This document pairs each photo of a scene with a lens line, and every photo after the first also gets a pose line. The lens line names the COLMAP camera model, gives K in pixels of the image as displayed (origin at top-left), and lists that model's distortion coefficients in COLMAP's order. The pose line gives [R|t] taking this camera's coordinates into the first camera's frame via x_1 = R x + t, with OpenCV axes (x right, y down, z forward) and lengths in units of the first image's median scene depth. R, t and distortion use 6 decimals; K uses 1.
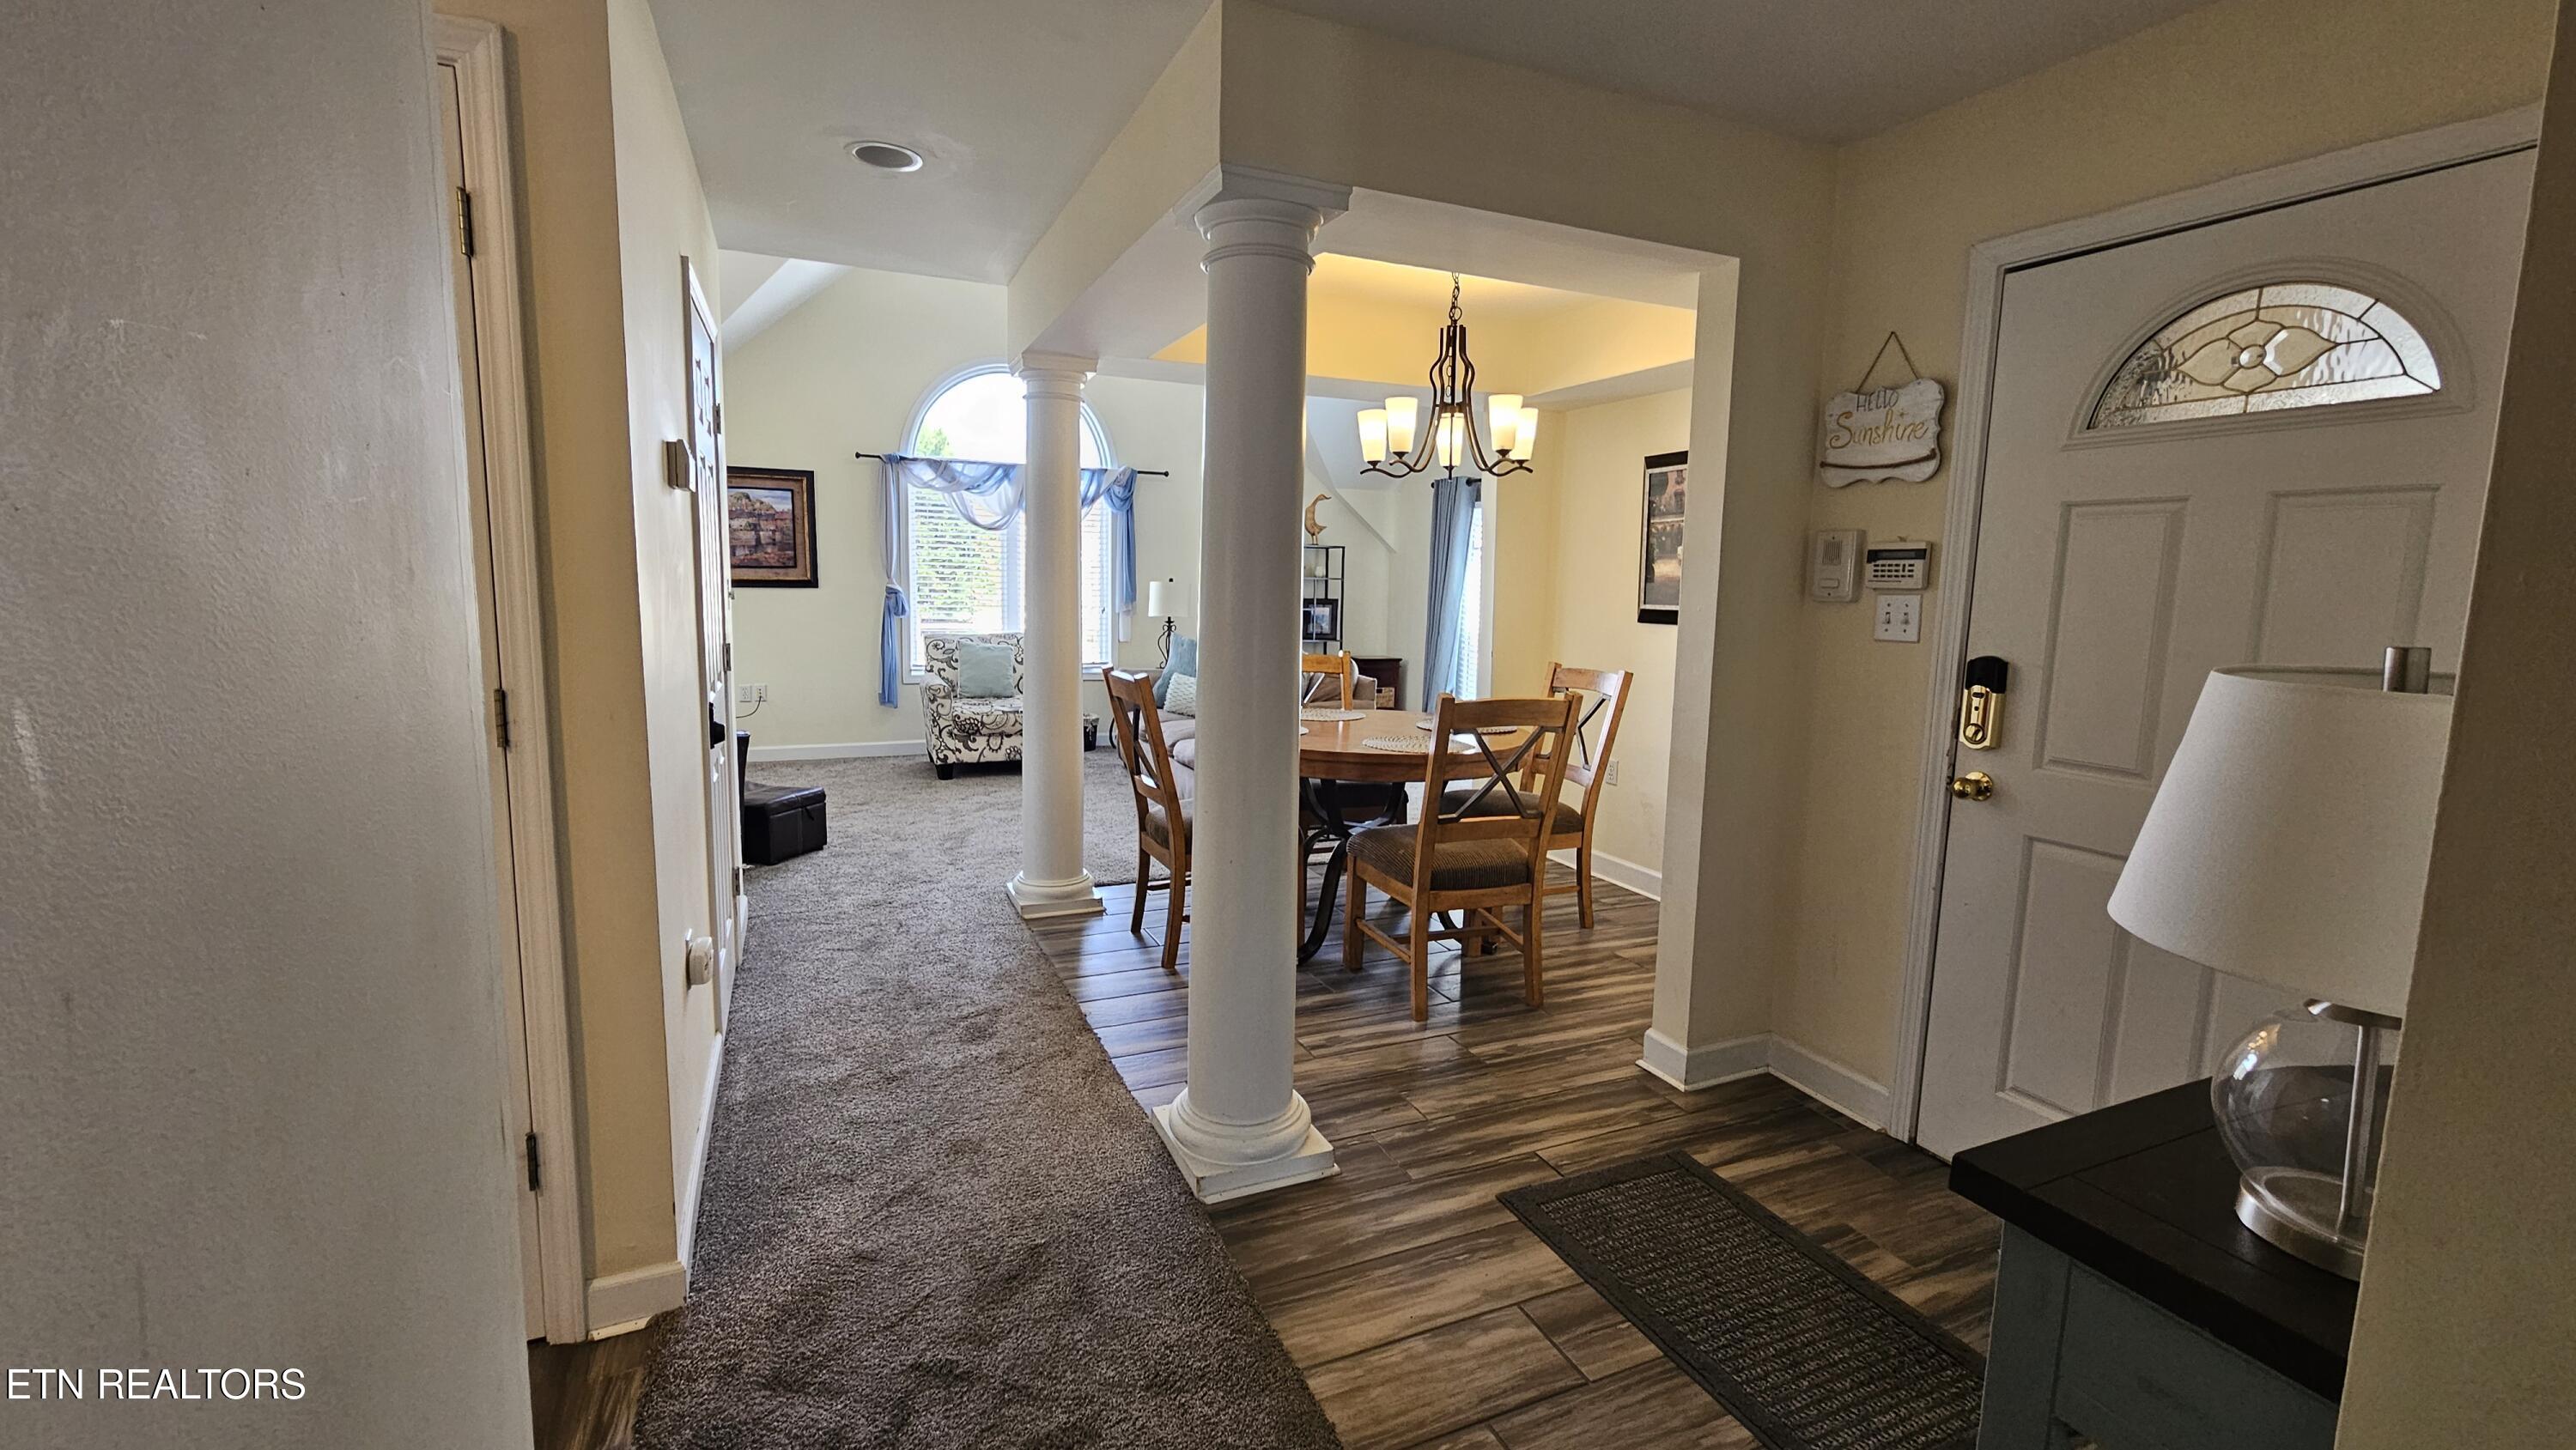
lens RADIAL K [[1058.5, 0, 1271.7], [0, 1058.5, 715.5], [0, 0, 1]] dist [0.000916, -0.002874]
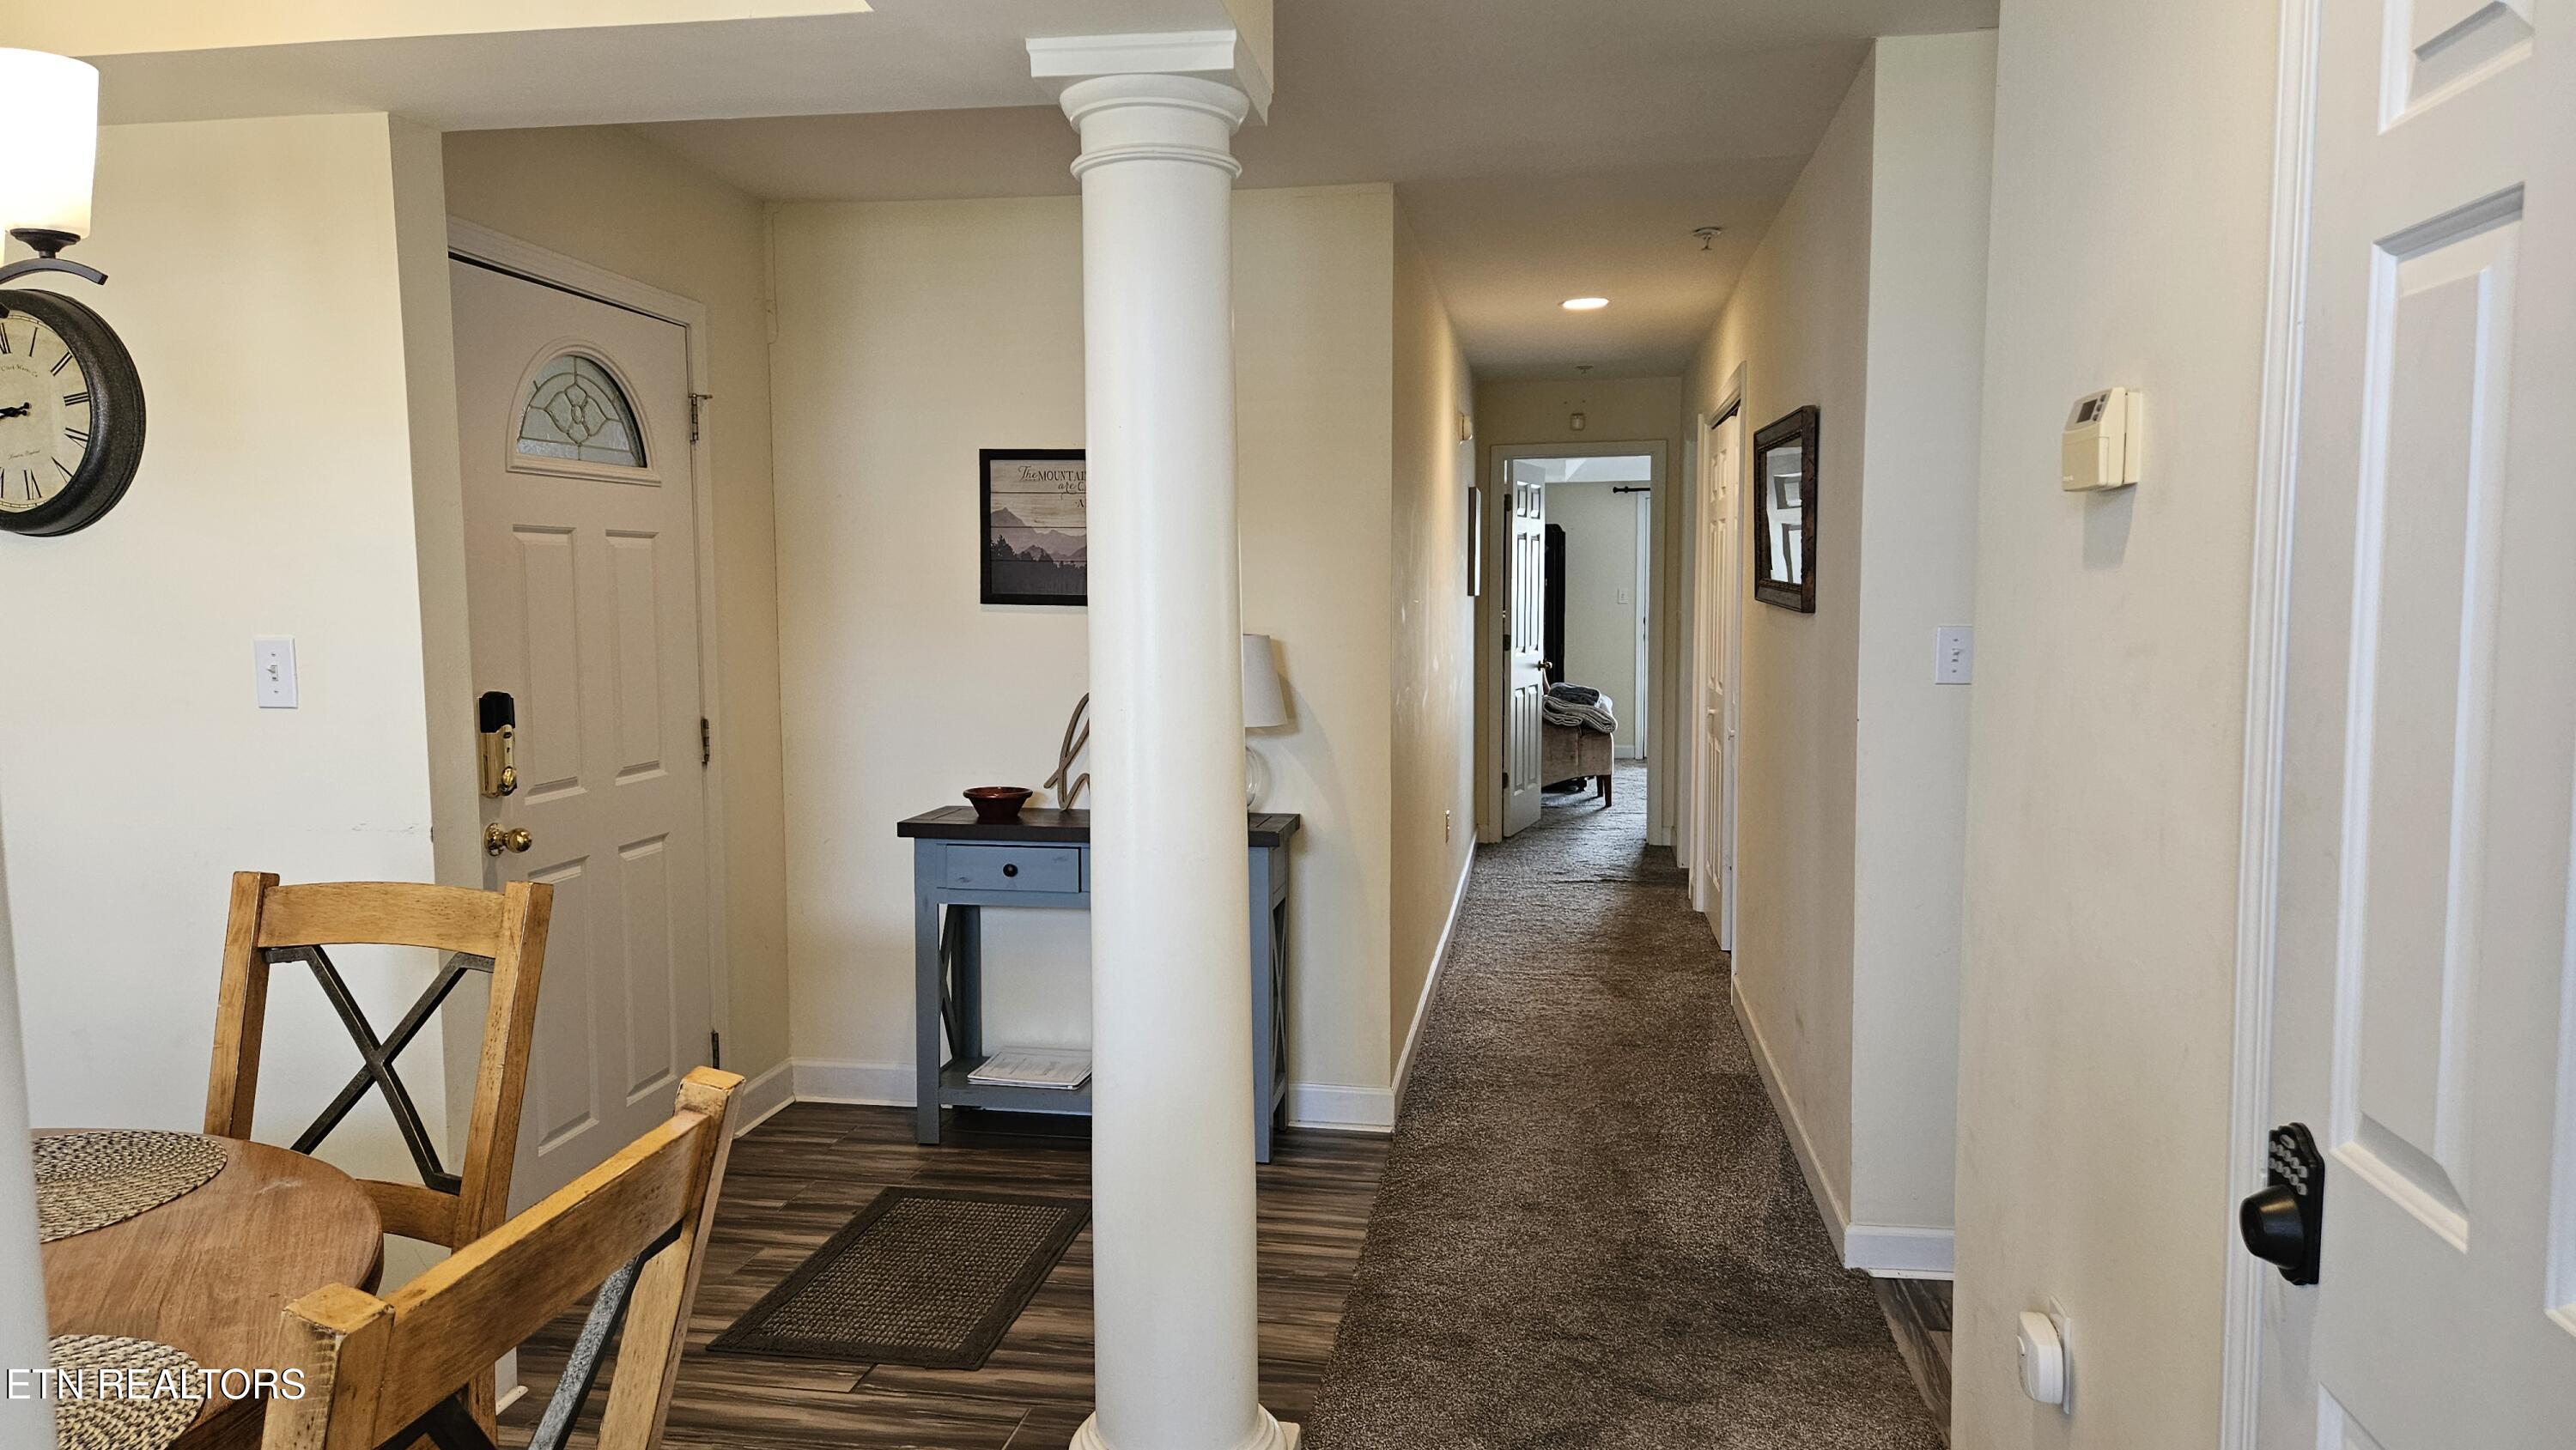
lens RADIAL K [[1715.1, 0, 1279.3], [0, 1715.1, 731.6], [0, 0, 1]] dist [0.085530, -0.069498]
pose [[-0.838737, -0.062188, 0.540974, -0.218574], [0.060588, 0.976631, 0.206205, -0.092983], [-0.541155, 0.205728, -0.815369, 0.602711]]
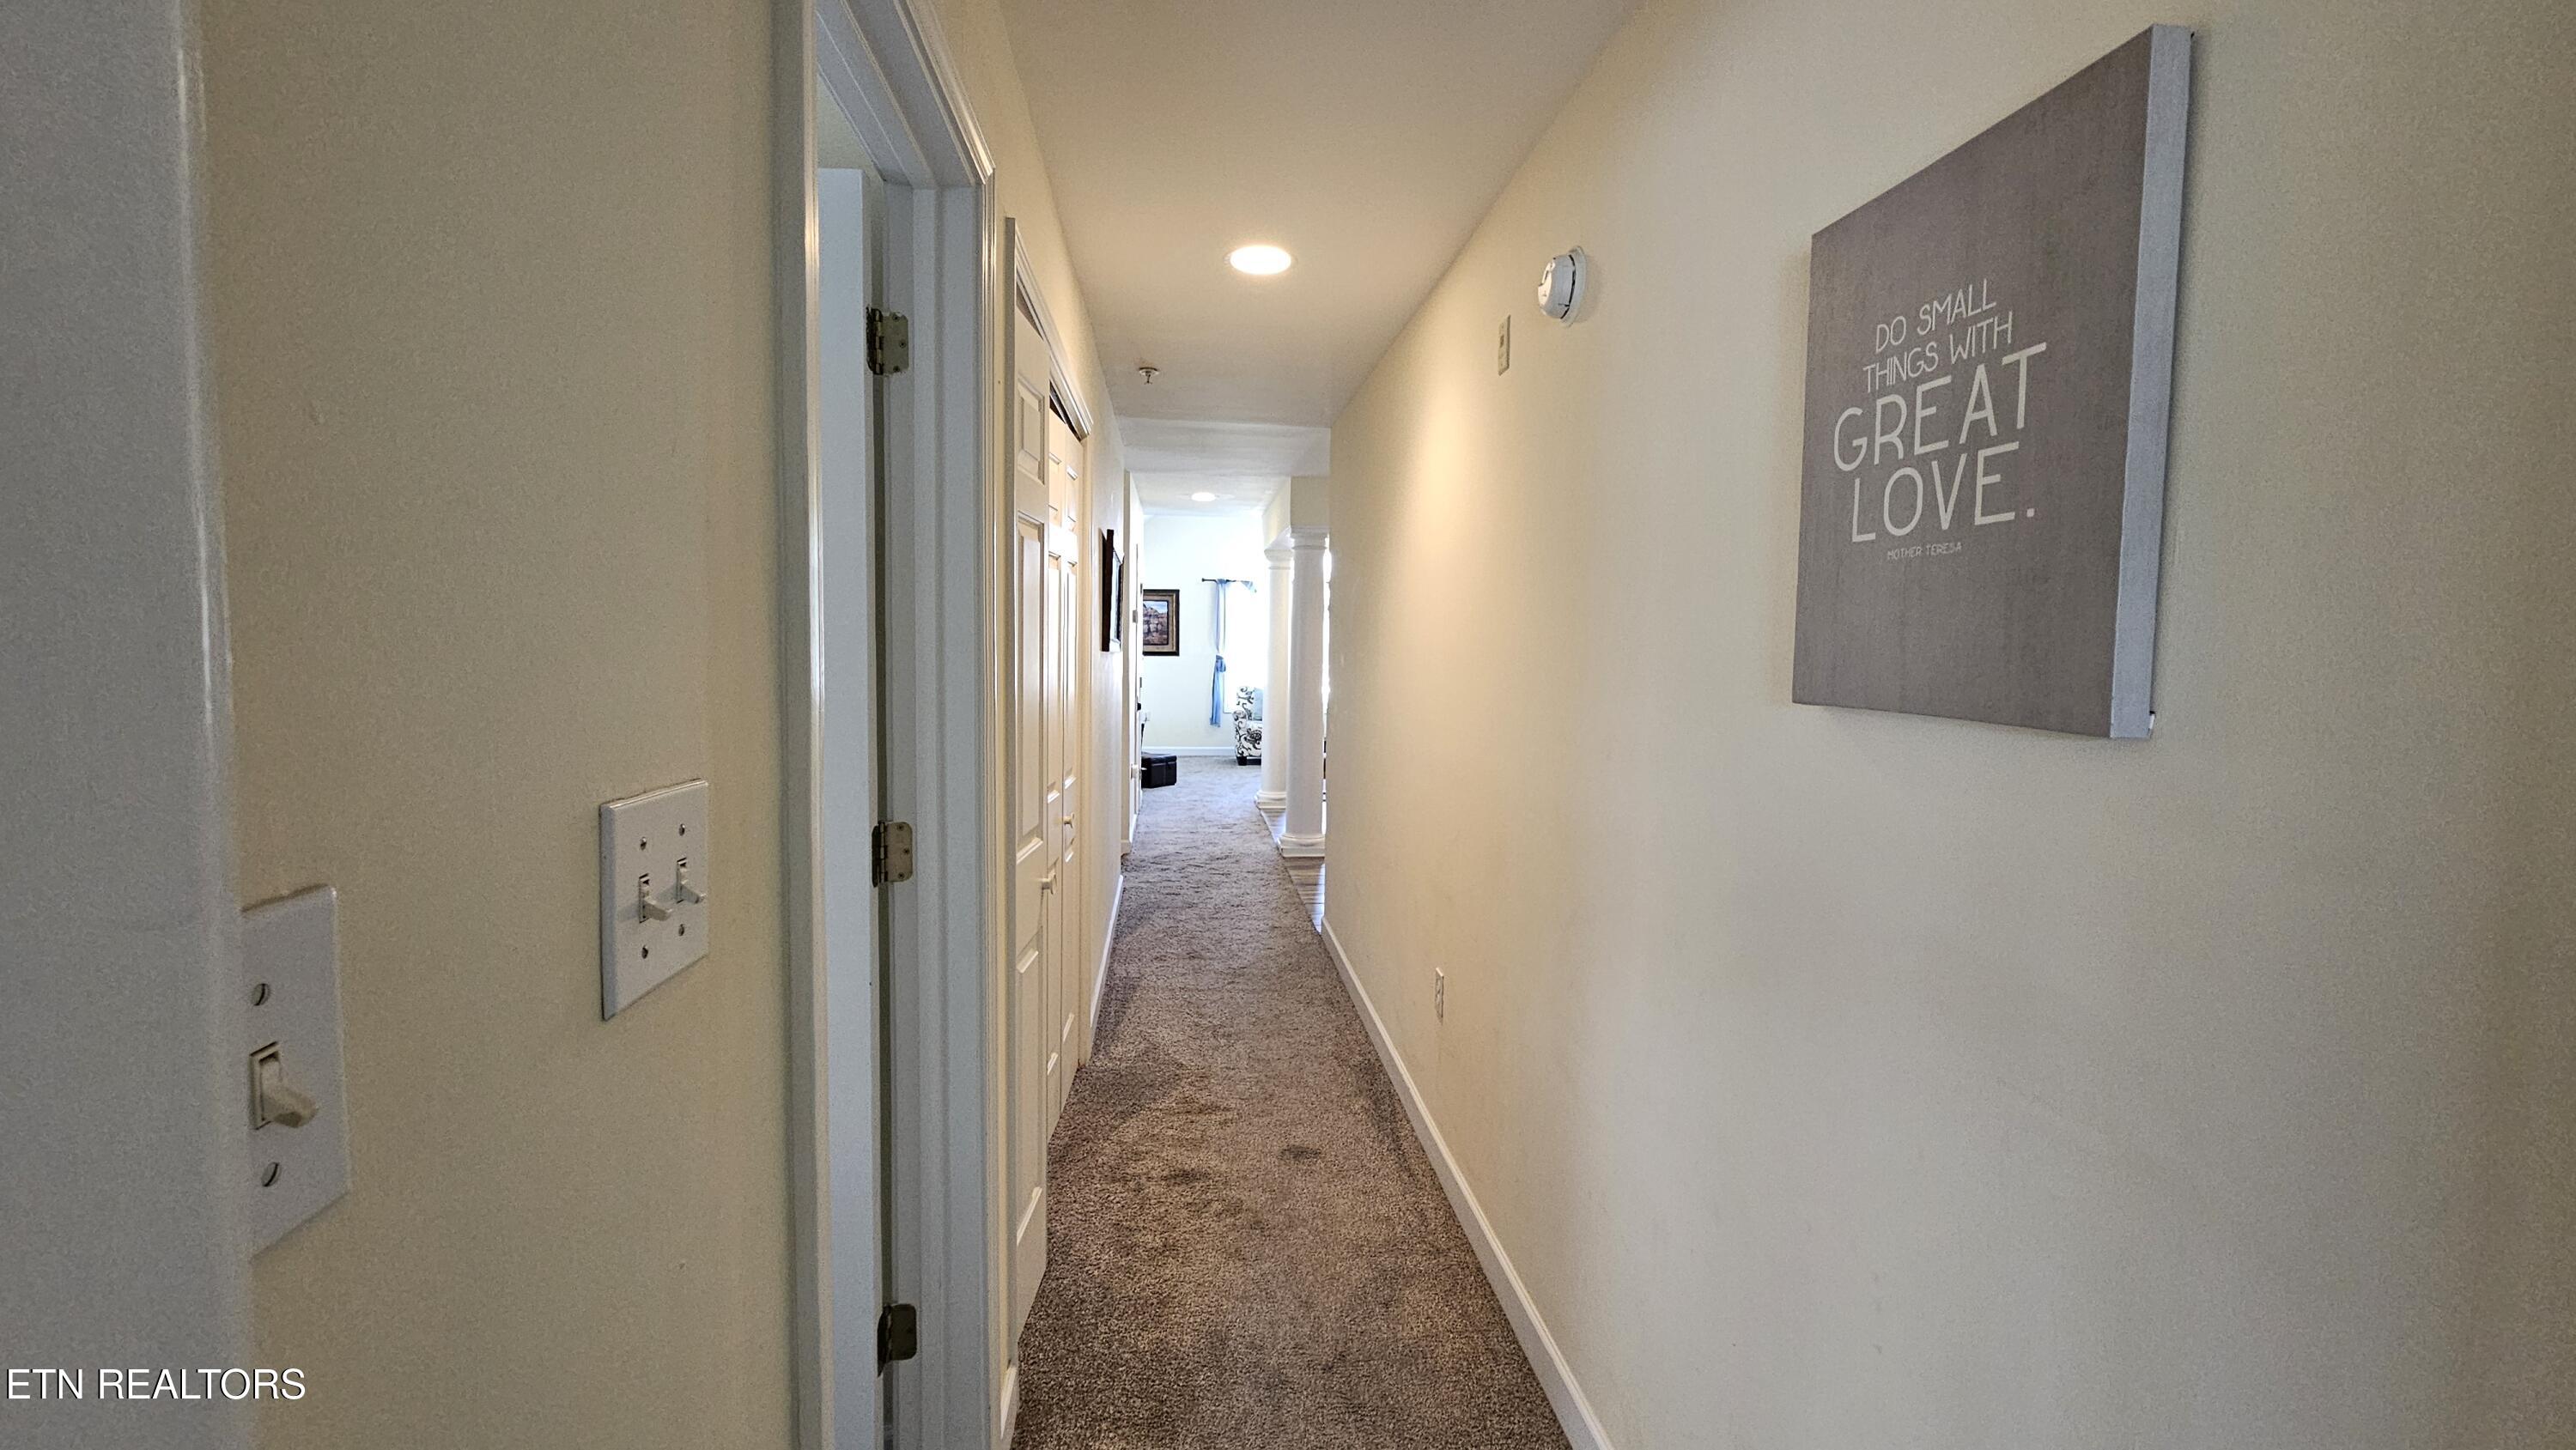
lens RADIAL K [[1058.5, 0, 1282.8], [0, 1058.5, 713.1], [0, 0, 1]] dist [0.000916, -0.002874]
pose [[0.952690, 0.016228, -0.303511, 0.265593], [-0.037054, 0.997326, -0.062985, 0.077093], [0.301678, 0.071252, 0.950744, -0.600436]]
